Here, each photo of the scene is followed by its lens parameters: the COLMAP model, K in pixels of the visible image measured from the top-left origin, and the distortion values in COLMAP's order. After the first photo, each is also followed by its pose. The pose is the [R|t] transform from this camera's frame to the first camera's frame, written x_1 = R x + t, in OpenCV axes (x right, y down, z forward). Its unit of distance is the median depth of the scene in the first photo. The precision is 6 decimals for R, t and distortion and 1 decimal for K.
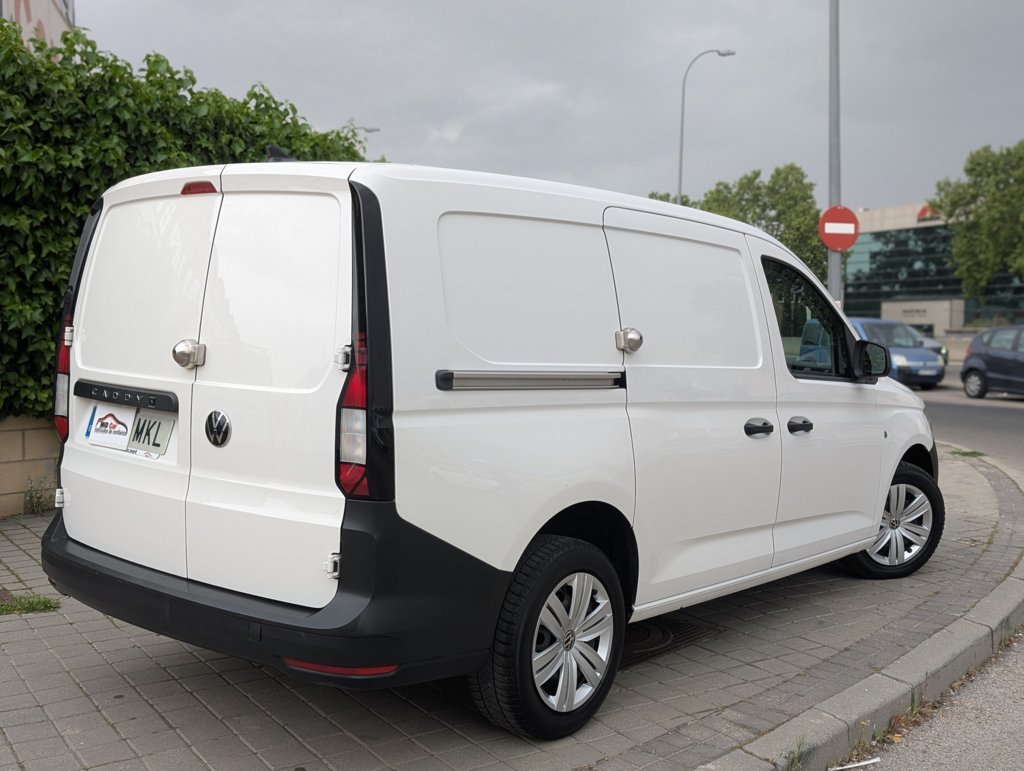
lens RADIAL K [[1116.9, 0, 517.6], [0, 1116.9, 386.0], [0, 0, 1]] dist [0.177418, -0.510760]
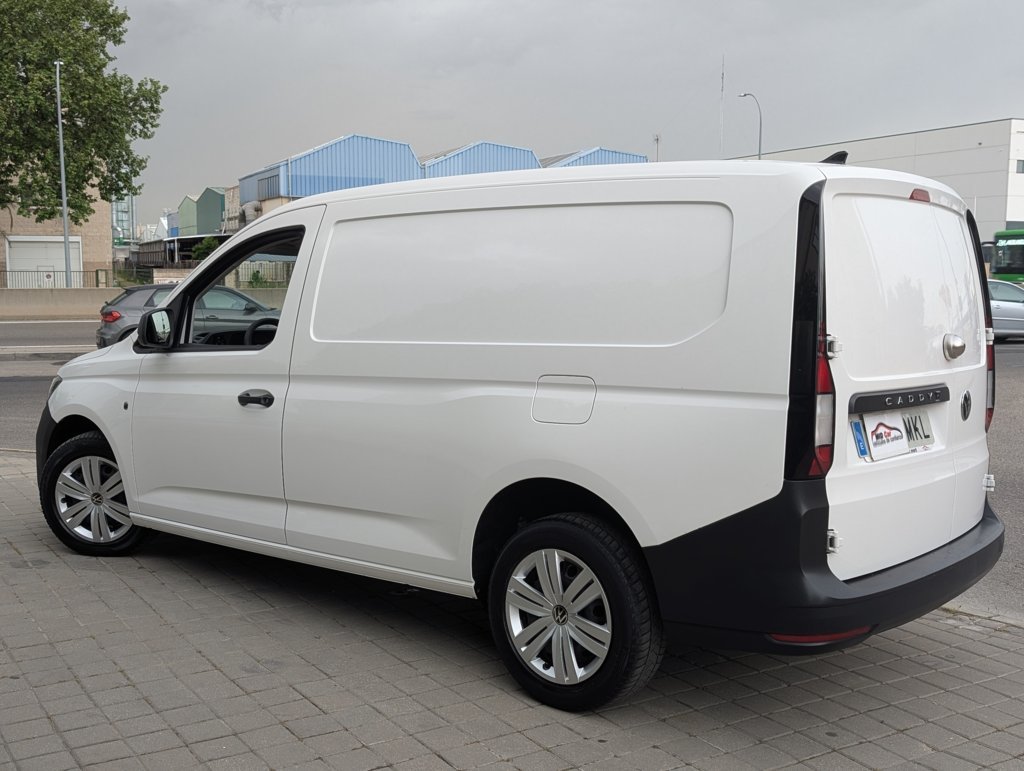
lens RADIAL K [[1116.9, 0, 517.6], [0, 1116.9, 386.0], [0, 0, 1]] dist [0.177418, -0.510760]
pose [[-0.004784, -0.114868, 0.993369, -1.293383], [0.058627, 0.991640, 0.114950, -0.131531], [-0.998268, 0.058788, 0.001991, 1.308126]]
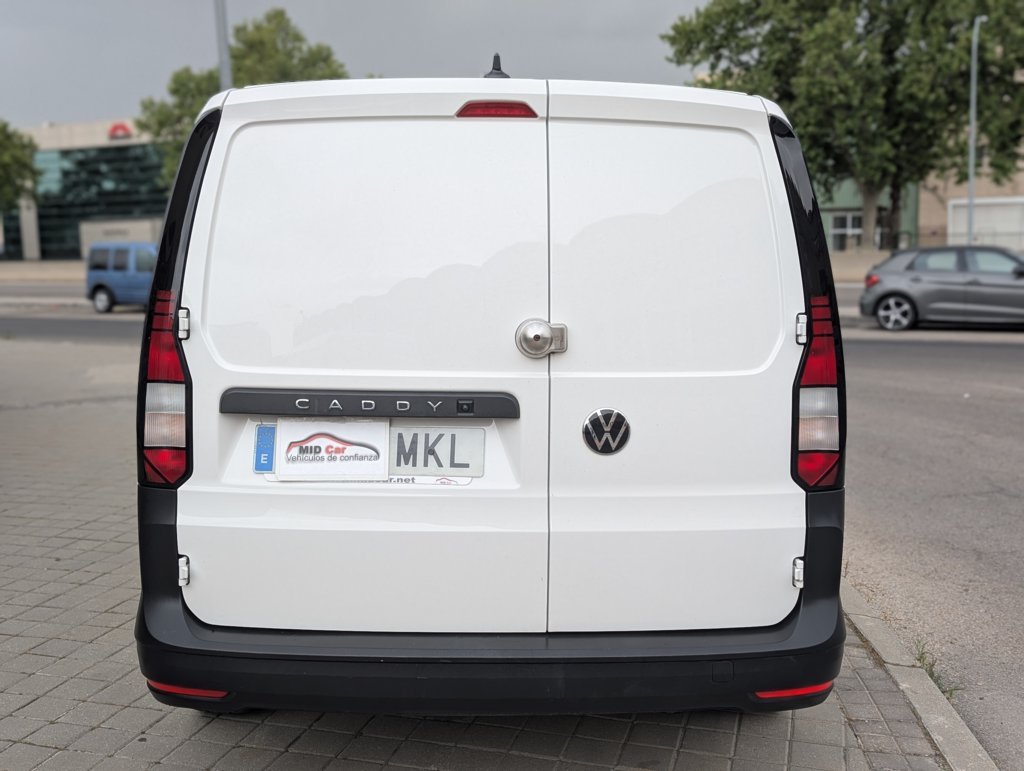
lens RADIAL K [[1116.9, 0, 517.6], [0, 1116.9, 386.0], [0, 0, 1]] dist [0.177418, -0.510760]
pose [[0.753786, -0.105797, 0.648547, -0.716294], [0.059801, 0.993903, 0.092630, -0.060482], [-0.654393, -0.031040, 0.755517, 0.411594]]
